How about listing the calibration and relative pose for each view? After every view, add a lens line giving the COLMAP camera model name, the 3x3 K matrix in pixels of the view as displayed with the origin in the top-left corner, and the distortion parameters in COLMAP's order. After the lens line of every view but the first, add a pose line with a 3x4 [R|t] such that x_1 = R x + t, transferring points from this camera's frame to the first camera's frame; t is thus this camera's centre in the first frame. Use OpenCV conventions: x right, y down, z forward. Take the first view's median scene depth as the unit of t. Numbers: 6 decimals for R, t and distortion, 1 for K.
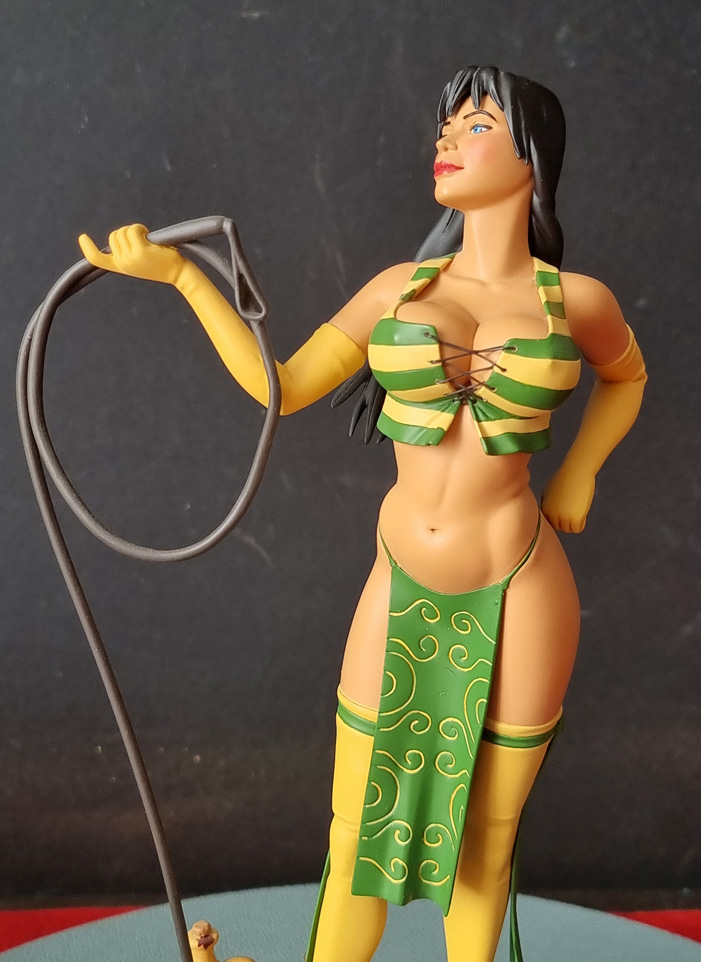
lens RADIAL K [[1274.8, 0, 350.5], [0, 1274.8, 481.0], [0, 0, 1]] dist [0.047600, -0.029270]
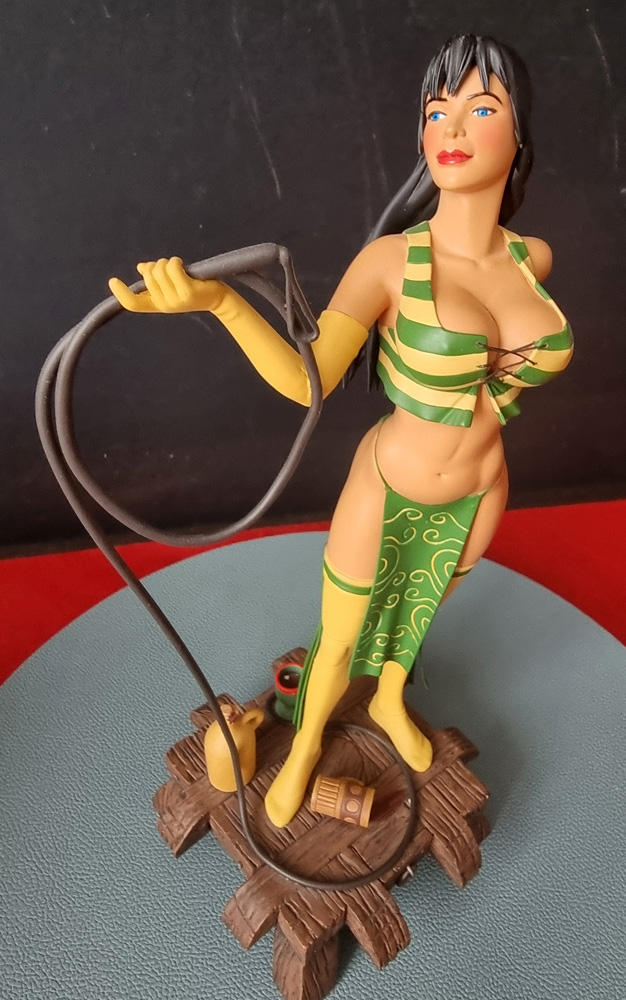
lens RADIAL K [[687.5, 0, 328.0], [0, 687.5, 463.0], [0, 0, 1]] dist [-0.002141, -0.001502]
pose [[0.898666, -0.242574, 0.365454, -0.272875], [0.068261, 0.900357, 0.429765, -0.264302], [-0.433289, -0.361269, 0.825679, 0.500603]]
